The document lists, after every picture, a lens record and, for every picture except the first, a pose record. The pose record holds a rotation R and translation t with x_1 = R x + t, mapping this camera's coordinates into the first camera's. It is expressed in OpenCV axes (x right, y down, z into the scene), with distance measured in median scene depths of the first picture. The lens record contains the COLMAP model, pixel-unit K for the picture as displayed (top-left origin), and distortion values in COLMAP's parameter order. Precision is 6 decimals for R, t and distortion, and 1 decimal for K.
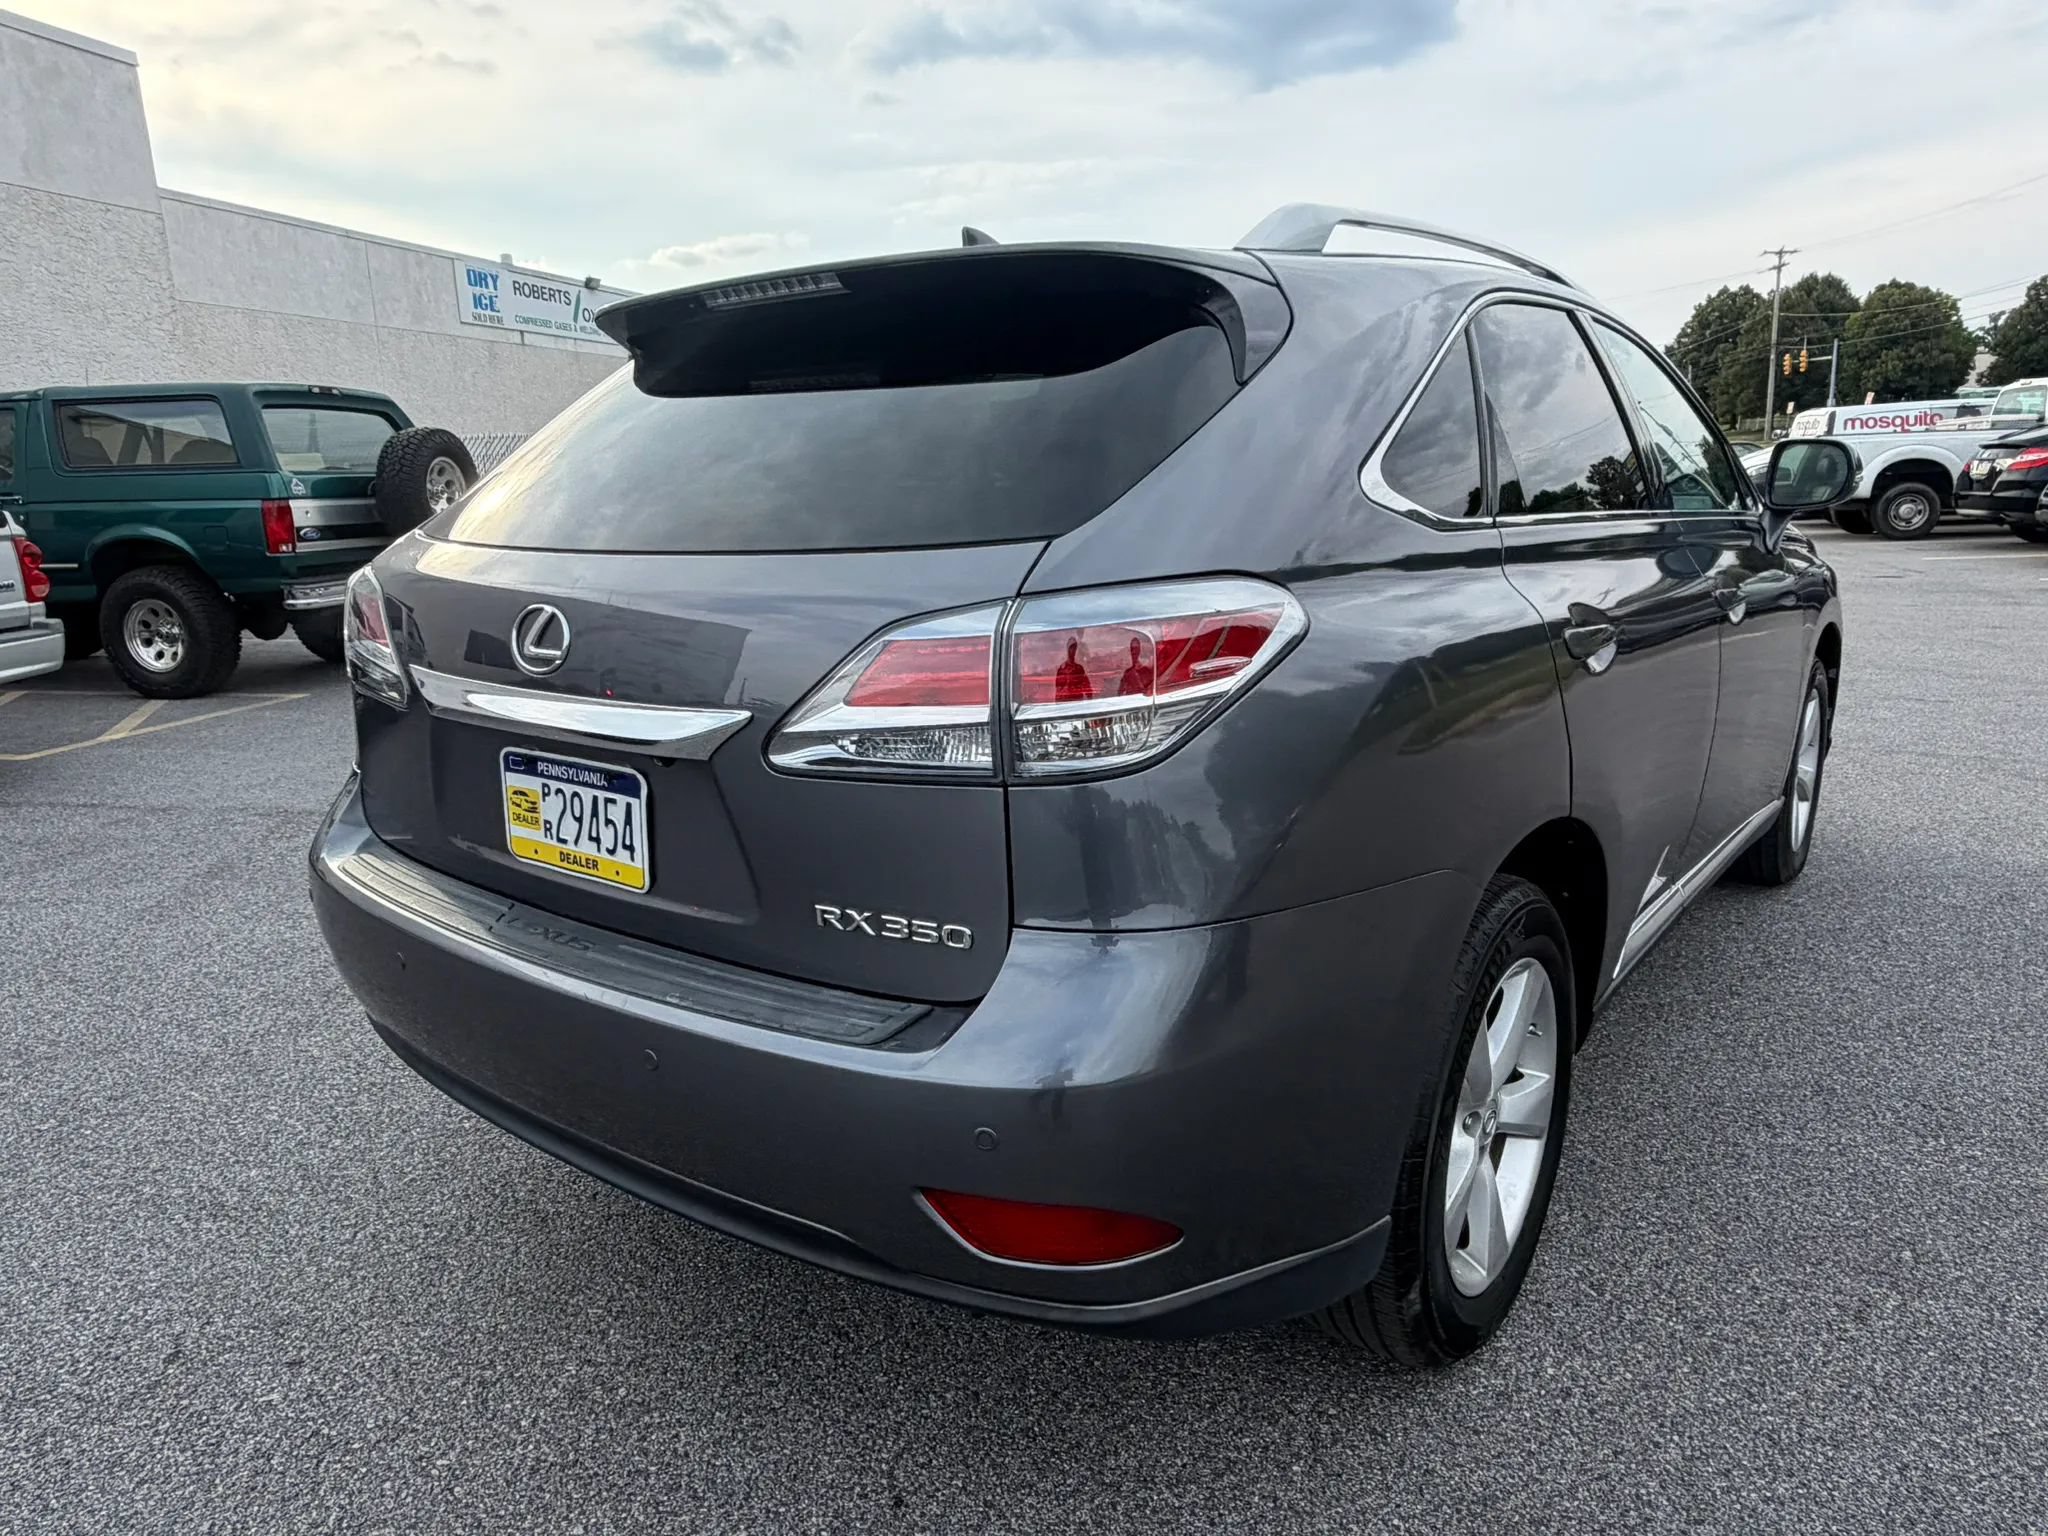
lens RADIAL K [[1339.8, 0, 988.0], [0, 1339.8, 769.7], [0, 0, 1]] dist [0.000908, 0.001066]
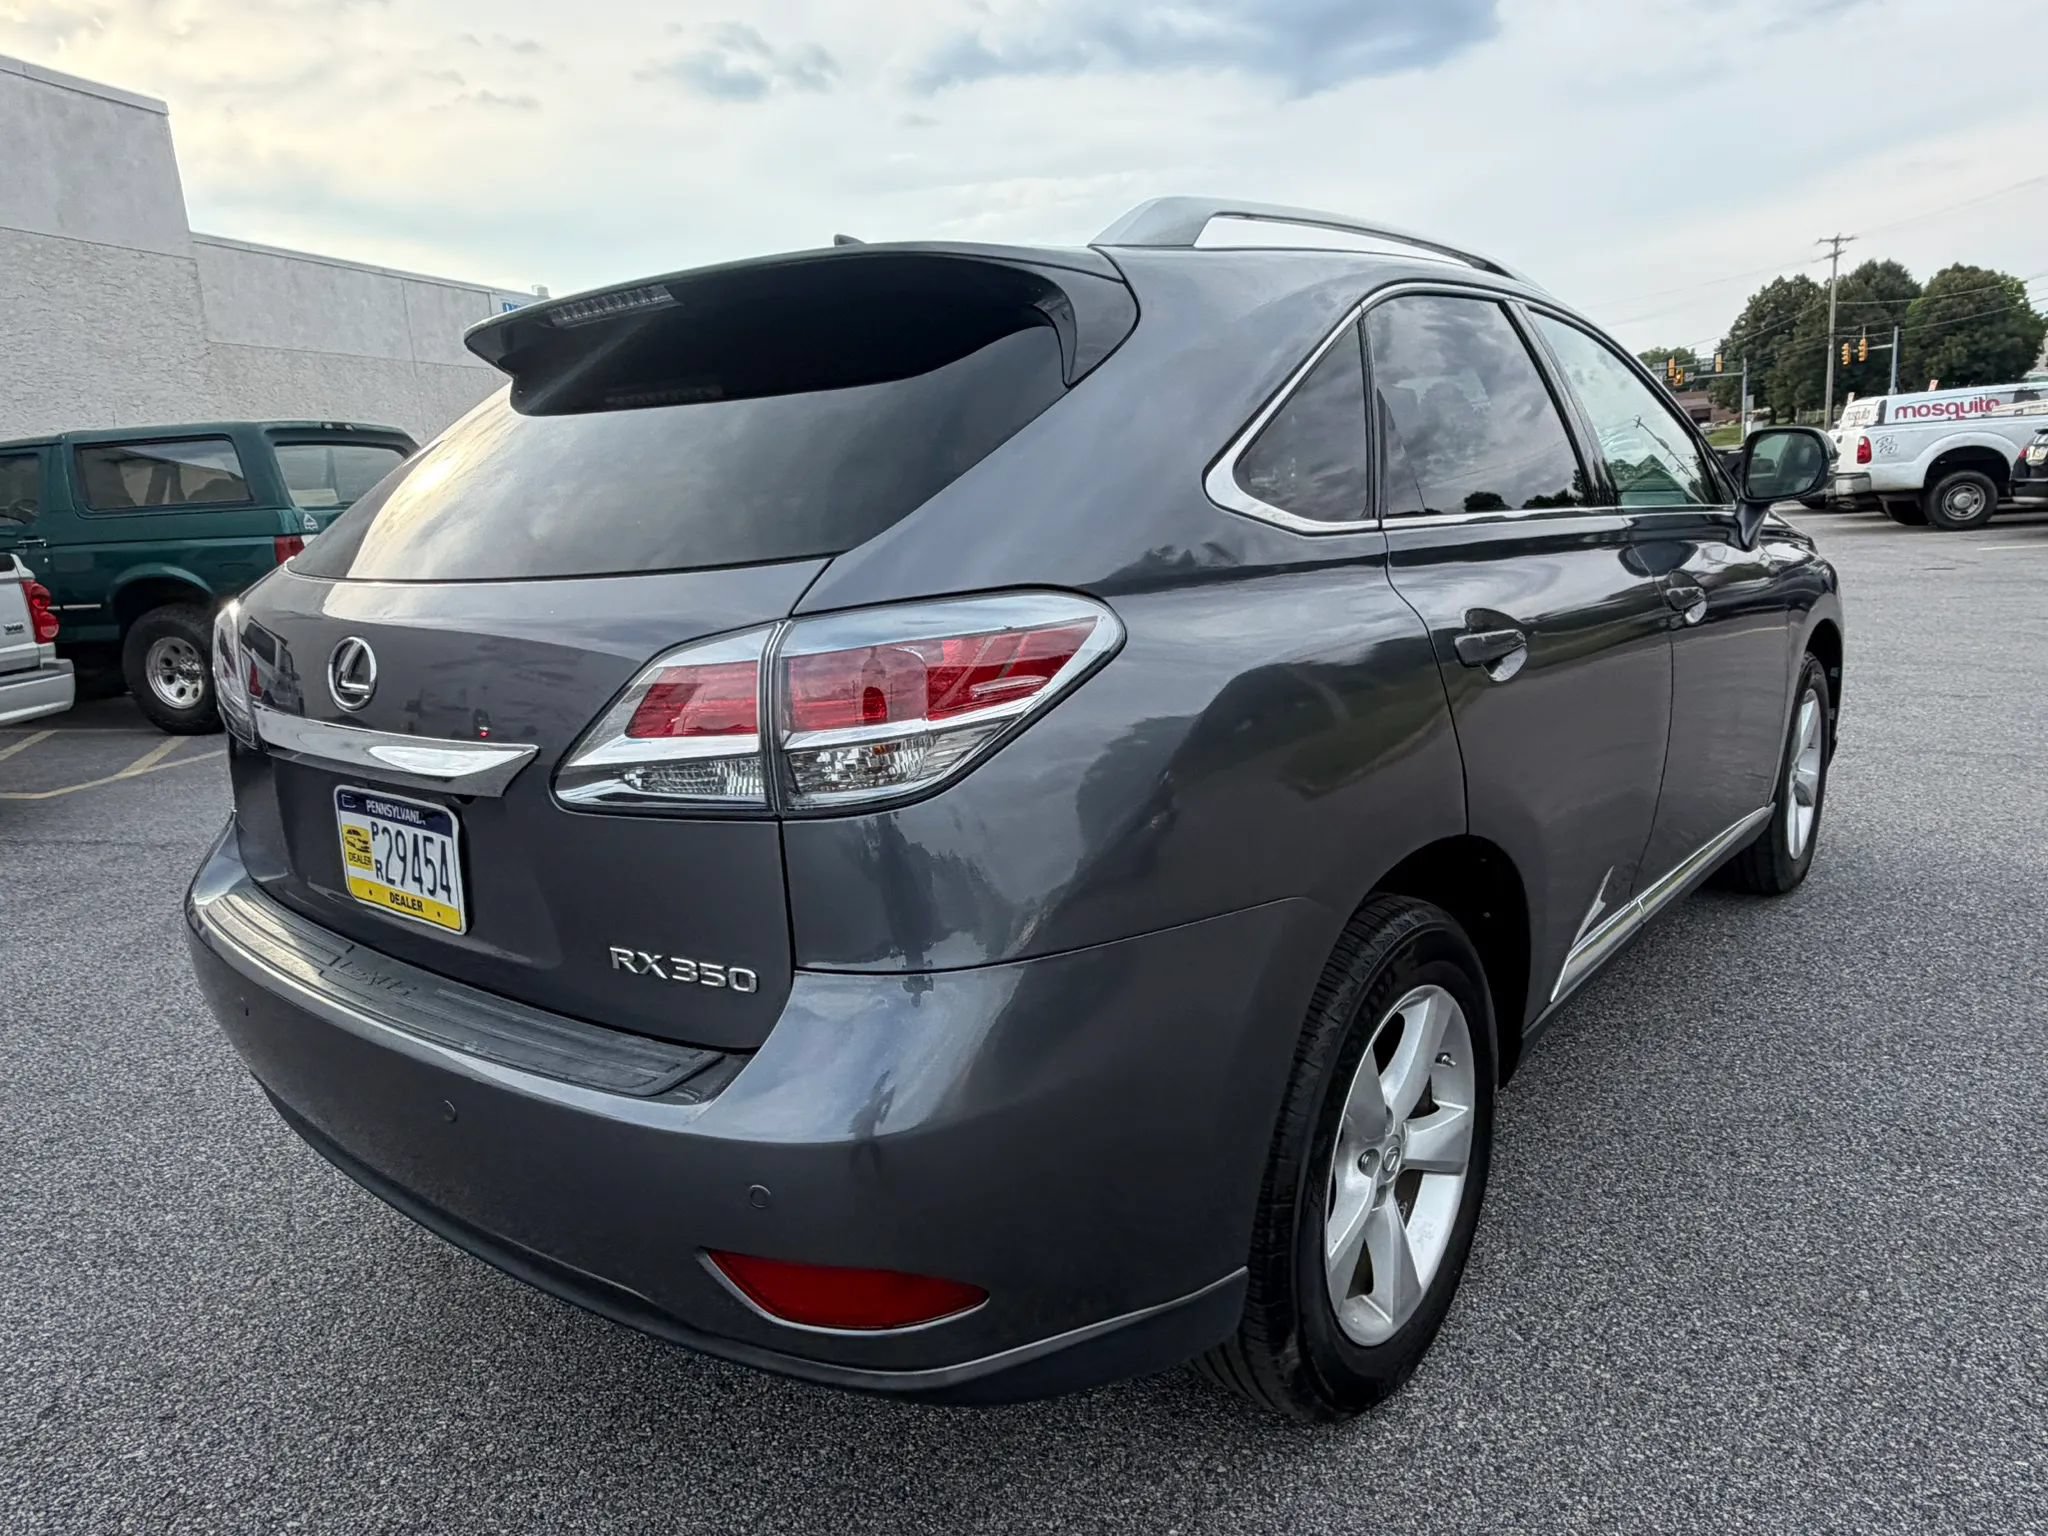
lens RADIAL K [[1339.8, 0, 989.1], [0, 1339.8, 779.8], [0, 0, 1]] dist [0.000908, 0.001066]
pose [[0.999054, -0.020627, -0.038293, 0.108659], [0.020450, 0.999778, -0.004995, -0.004561], [0.038388, 0.004207, 0.999254, 0.036686]]
